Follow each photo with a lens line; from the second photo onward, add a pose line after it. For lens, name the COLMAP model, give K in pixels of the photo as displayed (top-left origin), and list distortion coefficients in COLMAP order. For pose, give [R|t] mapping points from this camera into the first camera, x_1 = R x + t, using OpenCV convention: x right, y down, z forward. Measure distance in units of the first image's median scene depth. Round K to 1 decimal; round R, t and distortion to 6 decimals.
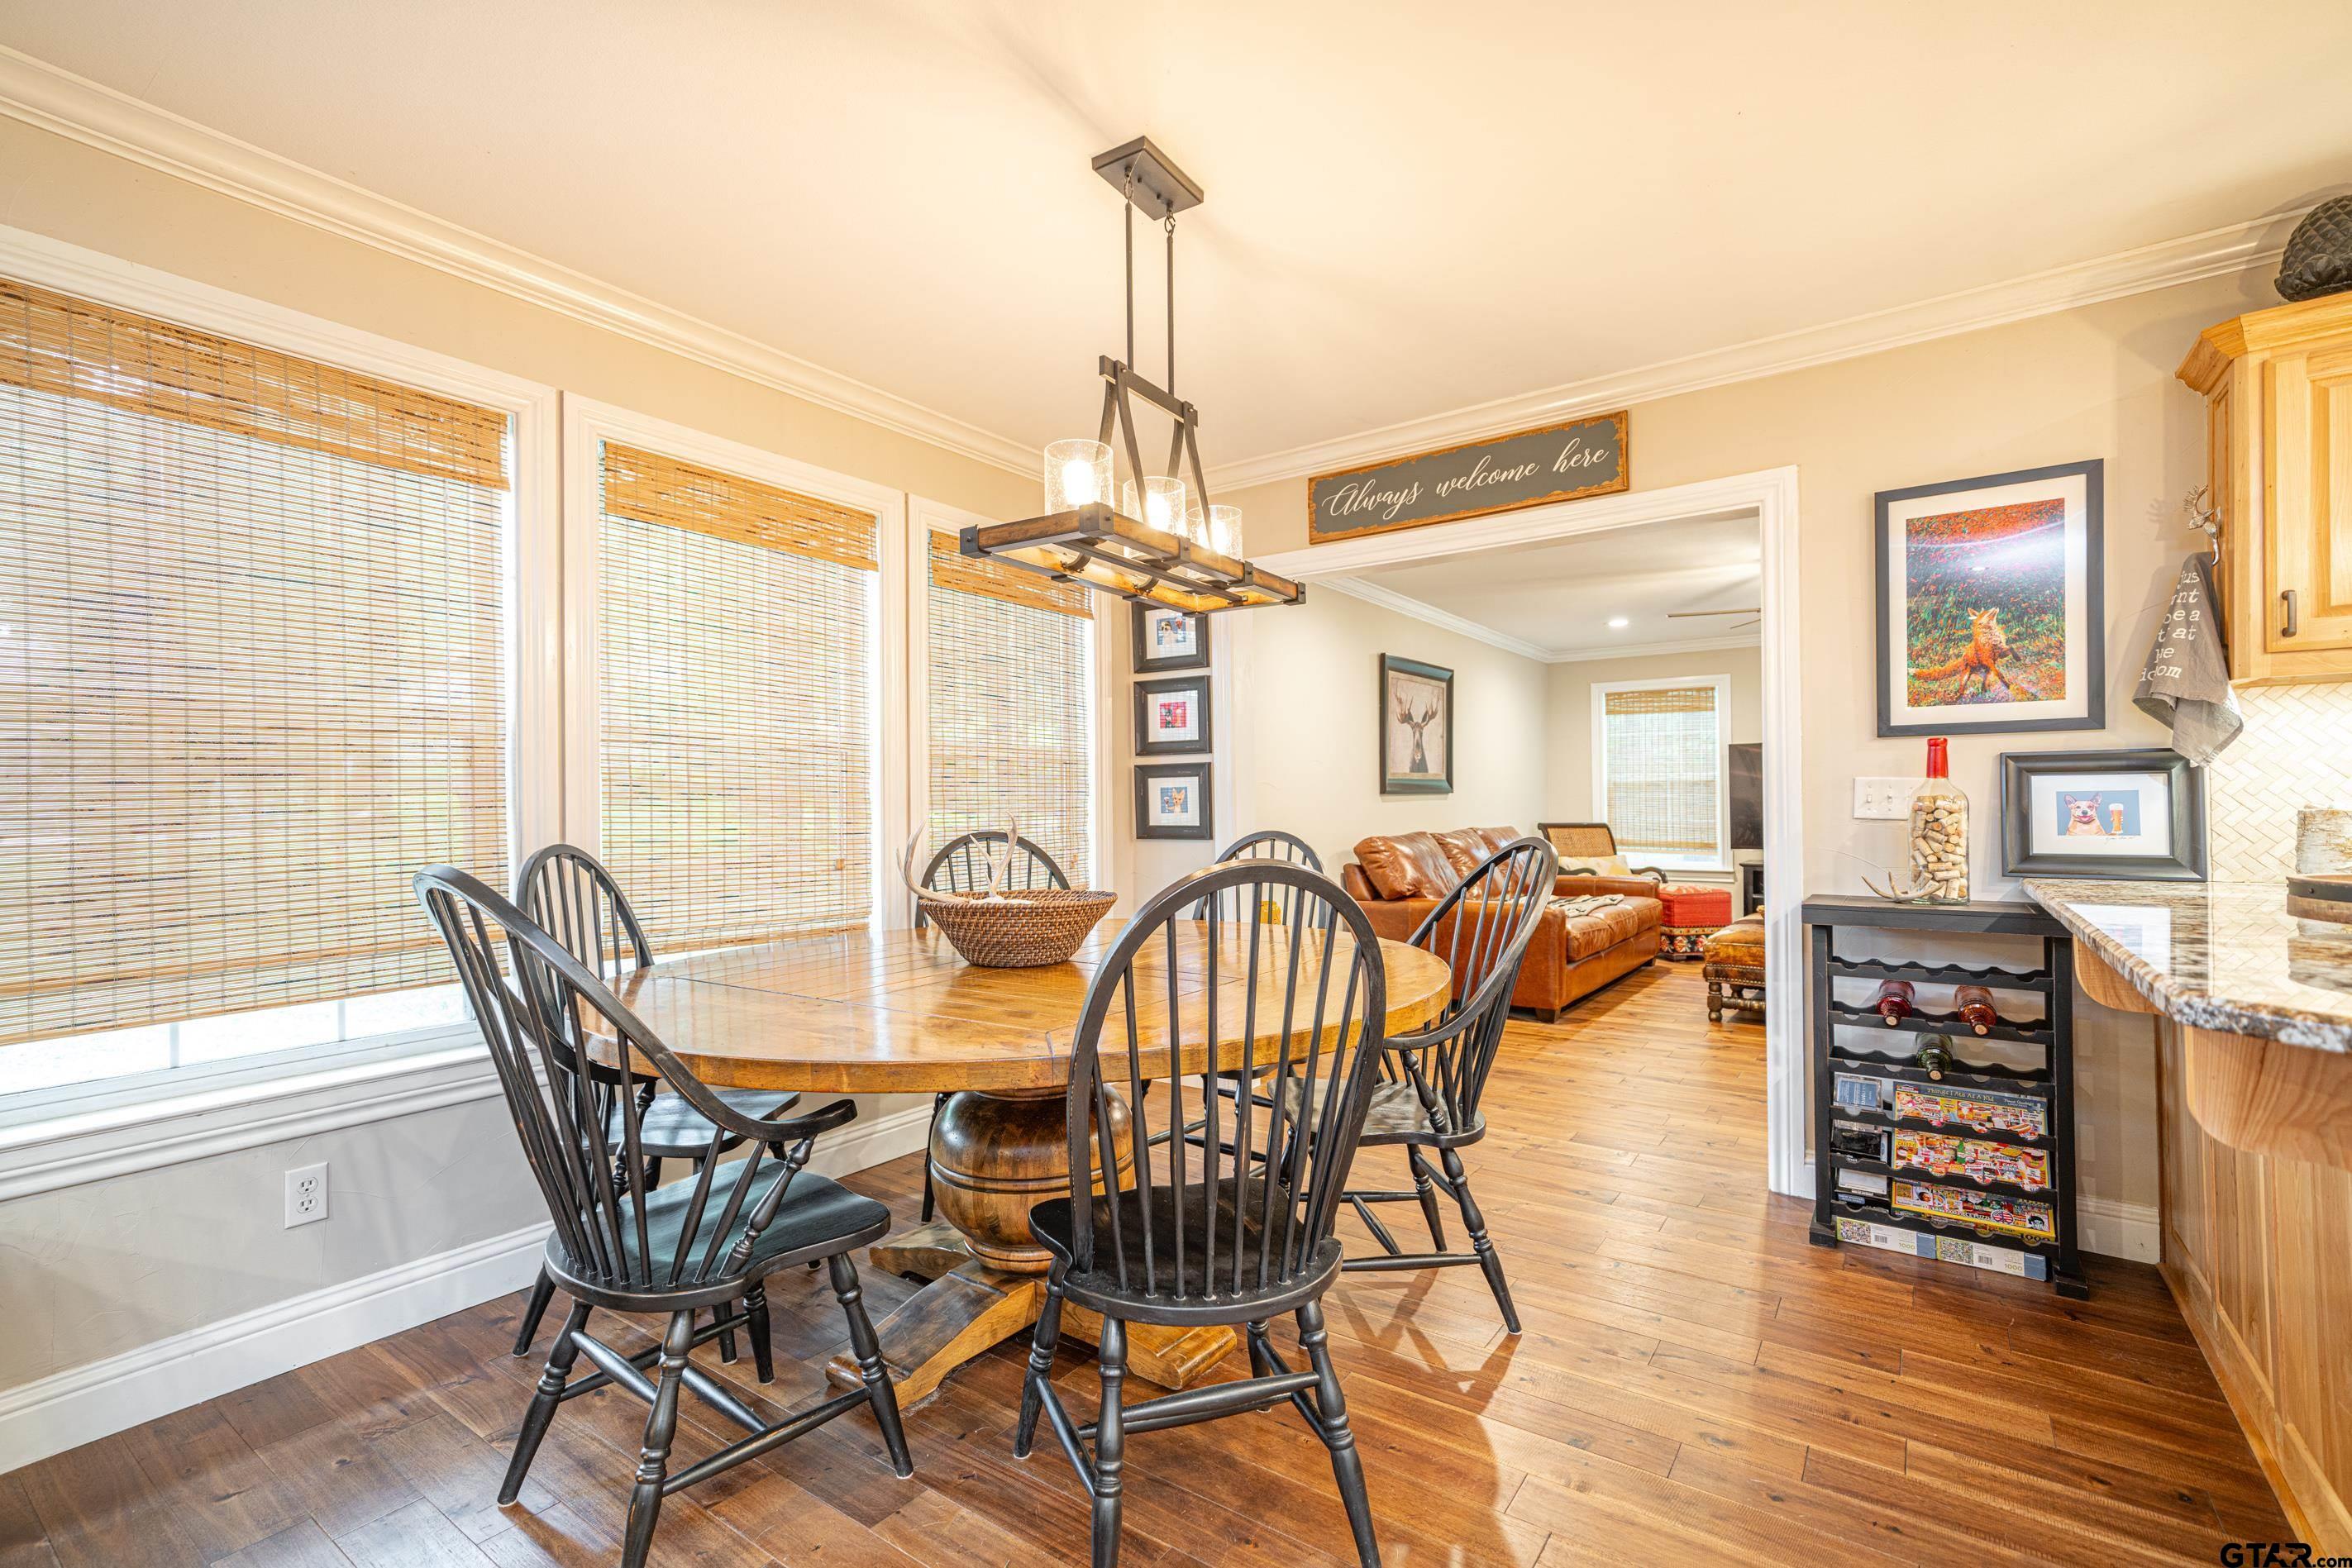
lens RADIAL K [[1057.3, 0, 1167.9], [0, 1057.3, 797.9], [0, 0, 1]] dist [0.012252, 0.000019]
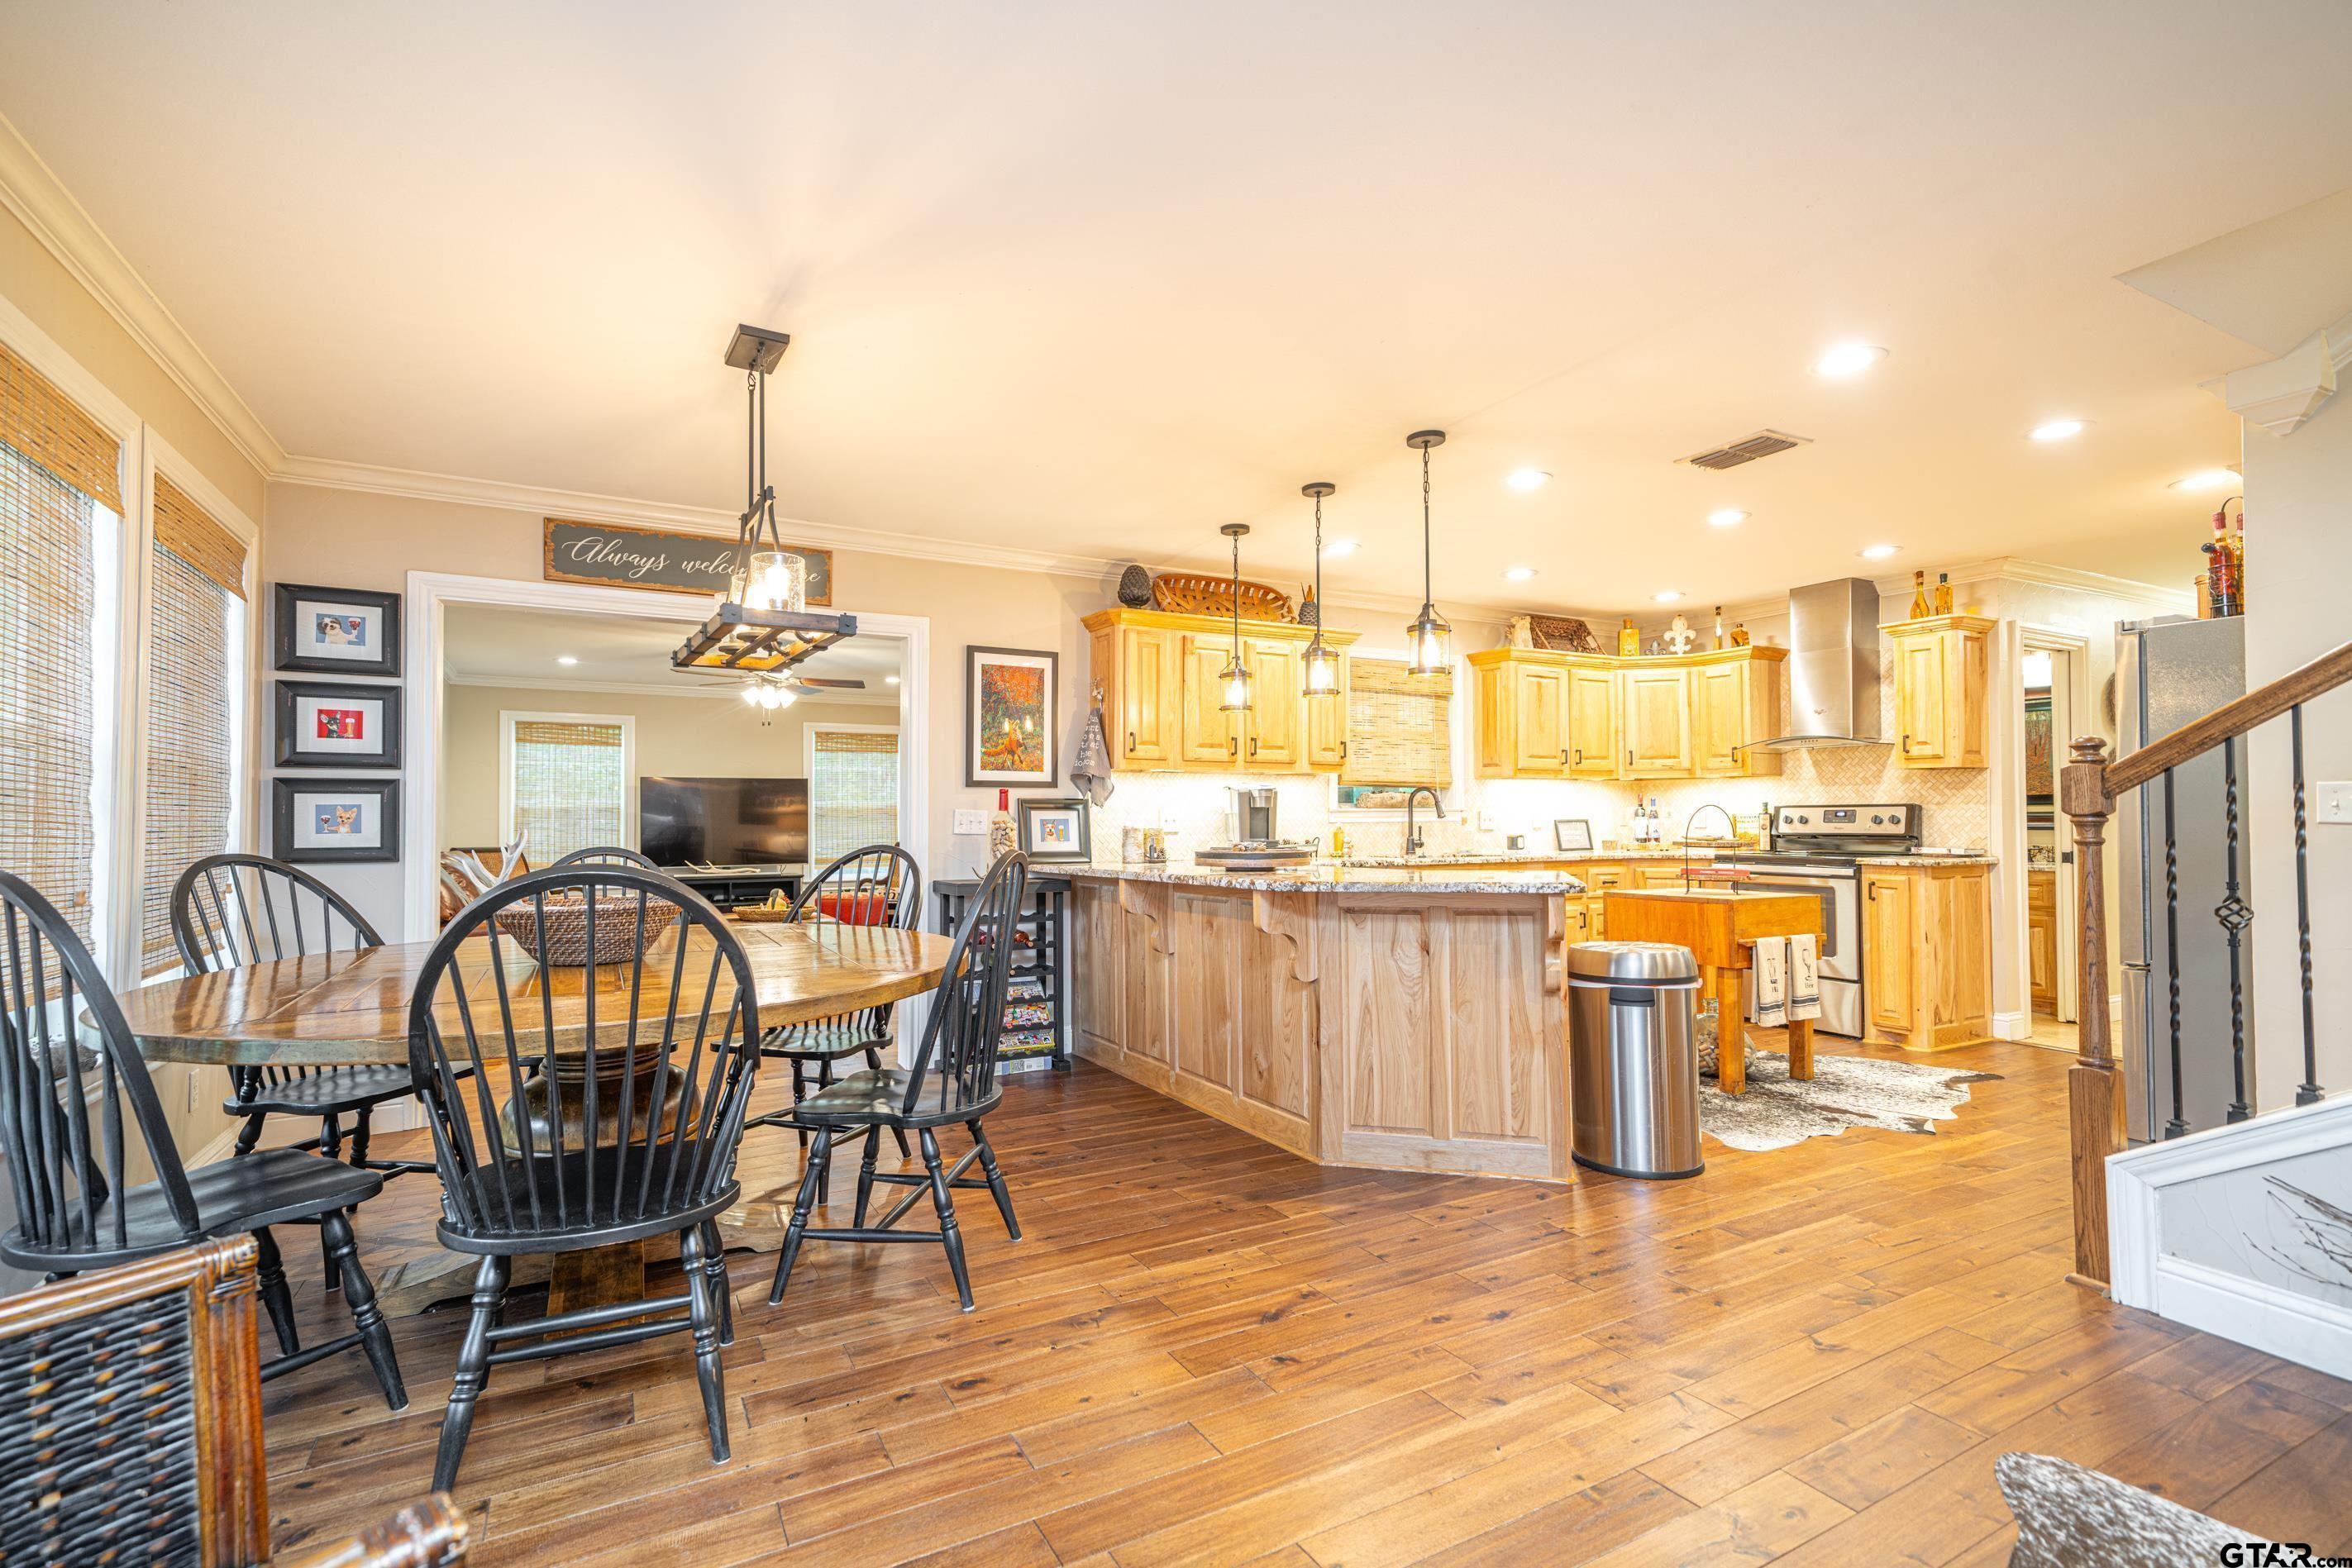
lens RADIAL K [[1063.2, 0, 1168.8], [0, 1063.2, 798.7], [0, 0, 1]] dist [-0.000330, 0.000032]
pose [[0.421074, 0.028327, 0.906584, -0.818895], [-0.004552, 0.999566, -0.029118, 0.012228], [-0.907015, 0.008134, 0.421020, -0.021746]]
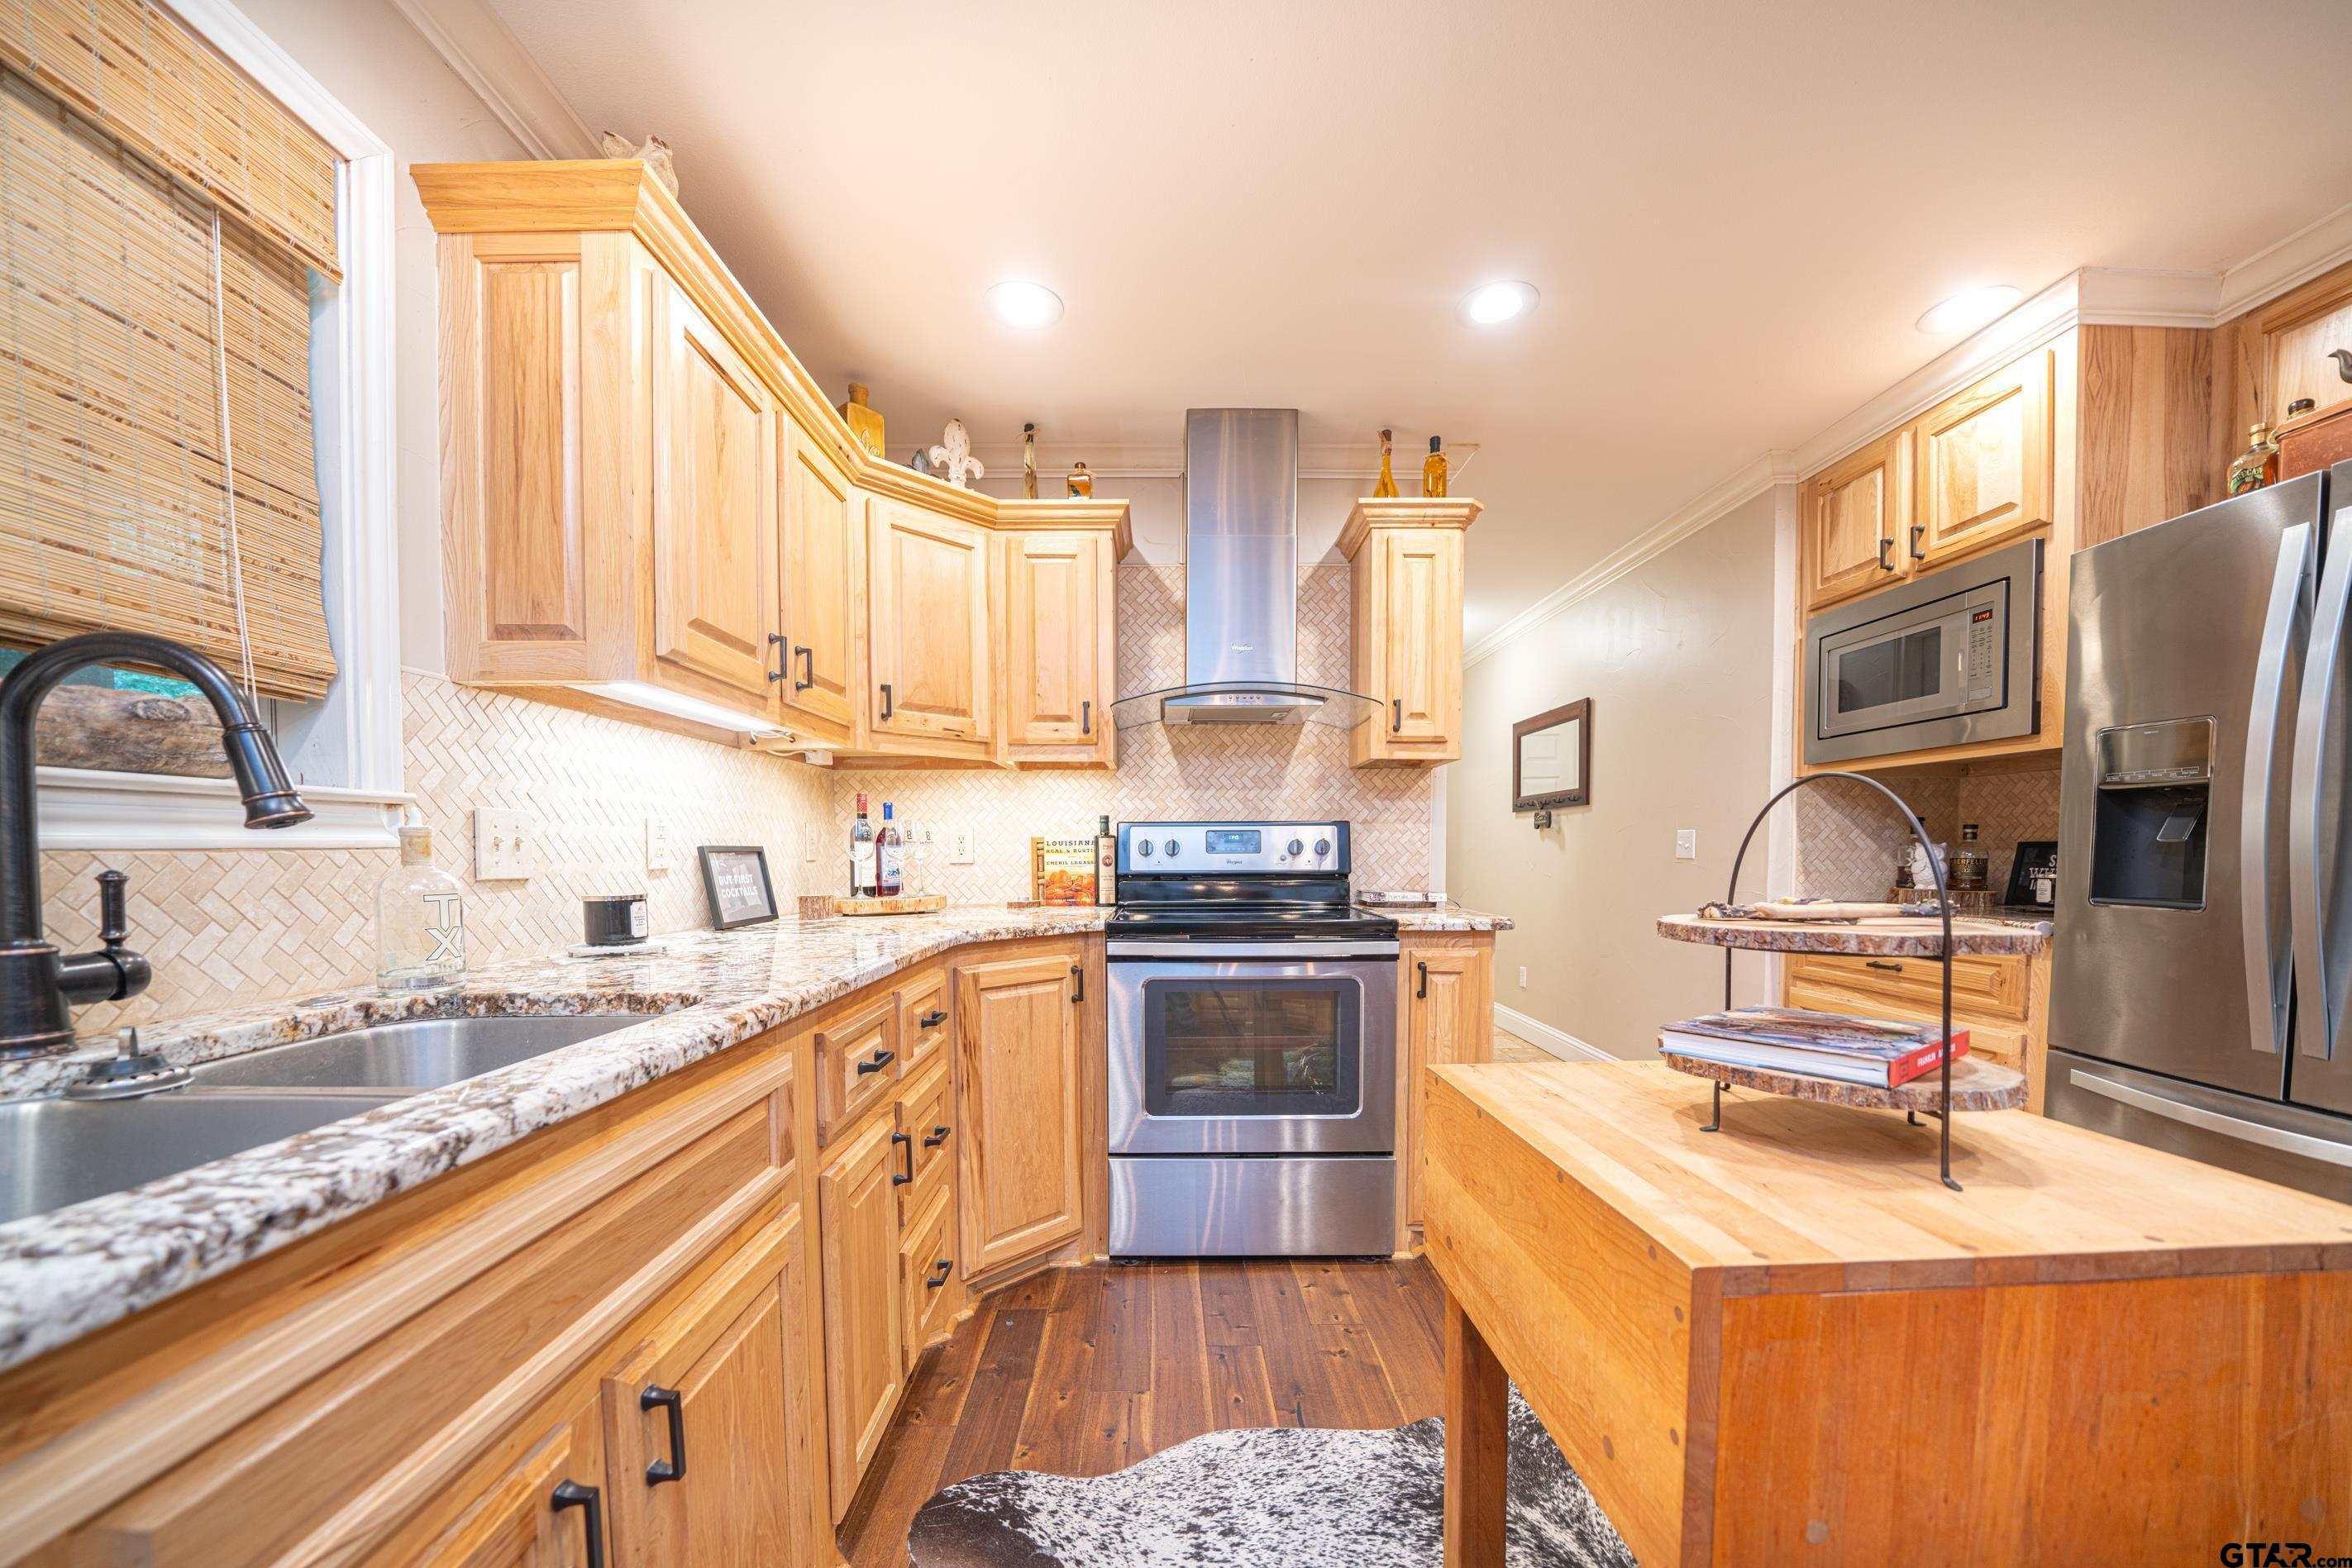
lens RADIAL K [[861.6, 0, 1153.3], [0, 861.6, 880.6], [0, 0, 1]] dist [-0.010337, -0.000080]
pose [[-0.556115, -0.015373, 0.830963, 1.089984], [0.007343, 0.999699, 0.023408, -0.000768], [-0.831073, 0.019119, -0.555835, 0.317850]]
